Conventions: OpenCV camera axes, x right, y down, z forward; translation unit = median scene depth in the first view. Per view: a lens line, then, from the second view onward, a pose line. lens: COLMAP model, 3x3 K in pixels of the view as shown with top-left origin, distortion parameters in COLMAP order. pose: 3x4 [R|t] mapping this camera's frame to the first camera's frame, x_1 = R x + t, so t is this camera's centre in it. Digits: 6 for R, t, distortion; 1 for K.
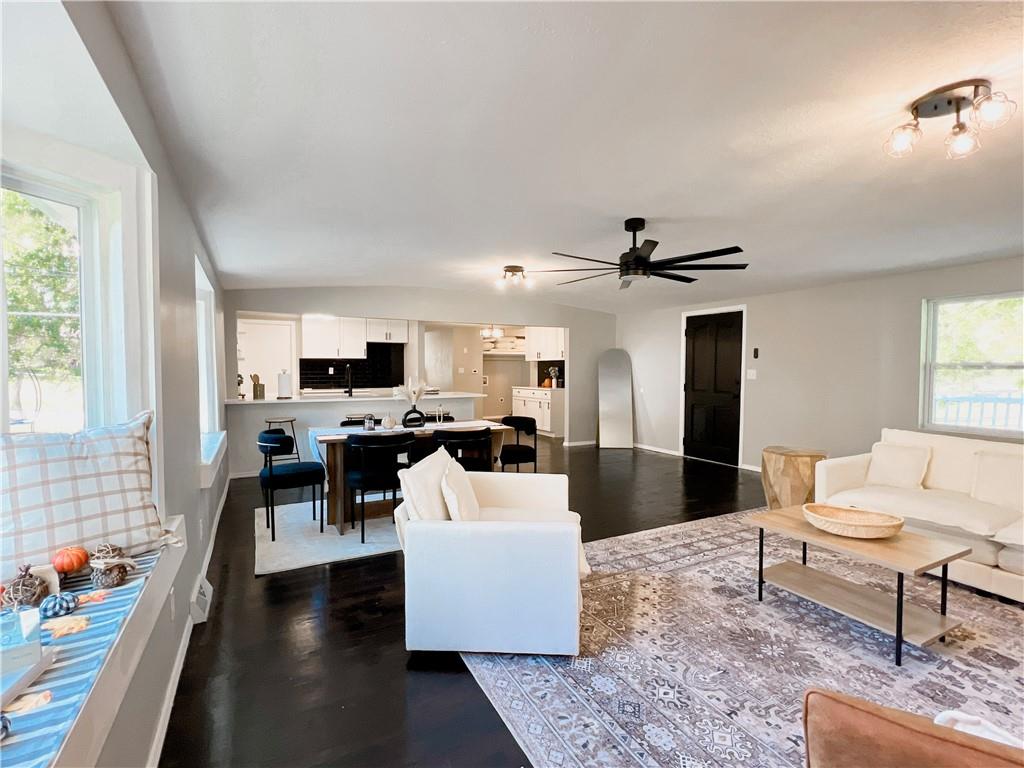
lens RADIAL K [[484.2, 0, 513.8], [0, 484.2, 384.9], [0, 0, 1]] dist [-0.005957, 0.000961]
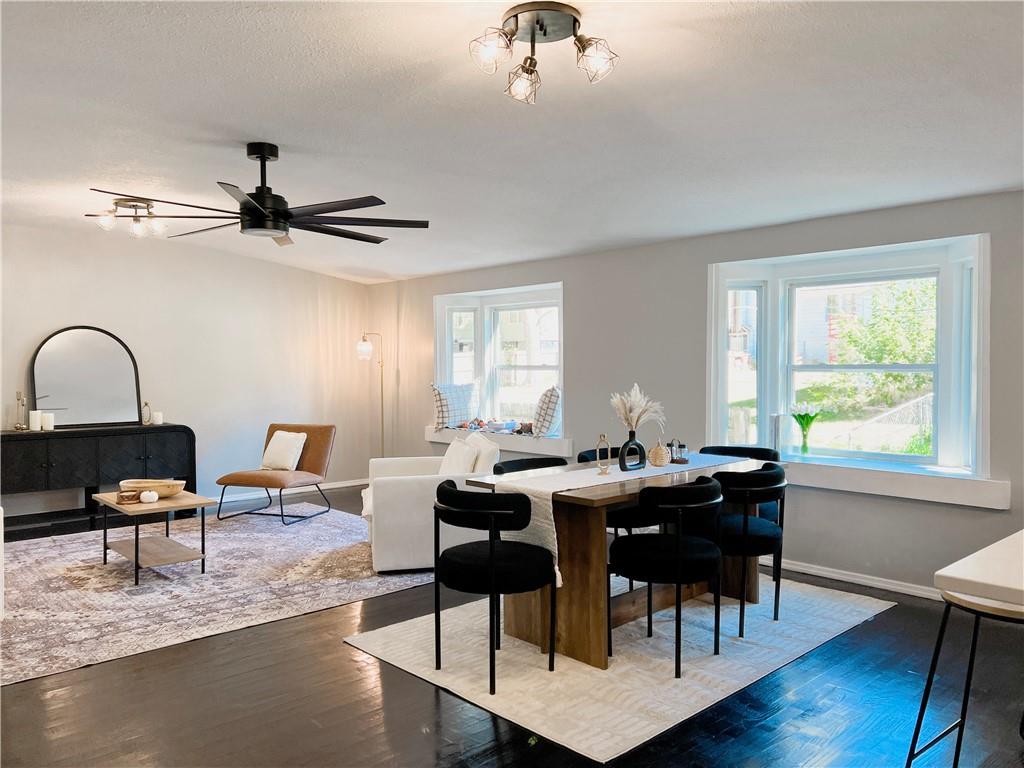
lens RADIAL K [[762.8, 0, 512.0], [0, 762.8, 384.0], [0, 0, 1]] dist [0.067062, -0.090672]
pose [[-0.964690, 0.009504, -0.263216, 0.199439], [-0.004640, 0.998581, 0.053060, -0.073270], [0.263347, 0.052408, -0.963277, 2.079234]]
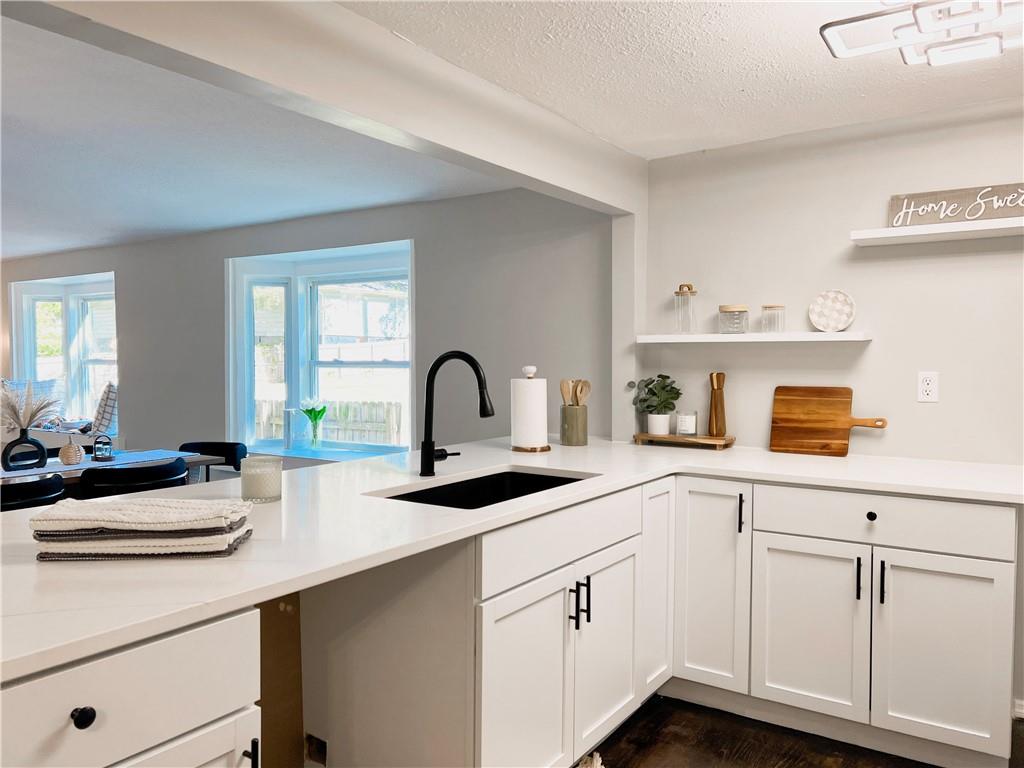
lens RADIAL K [[762.8, 0, 512.0], [0, 762.8, 384.0], [0, 0, 1]] dist [0.067062, -0.090672]
pose [[-0.880107, 0.014447, -0.474556, -0.314522], [-0.014558, 0.998246, 0.057390, -0.079892], [0.474552, 0.057418, -0.878353, 2.297390]]
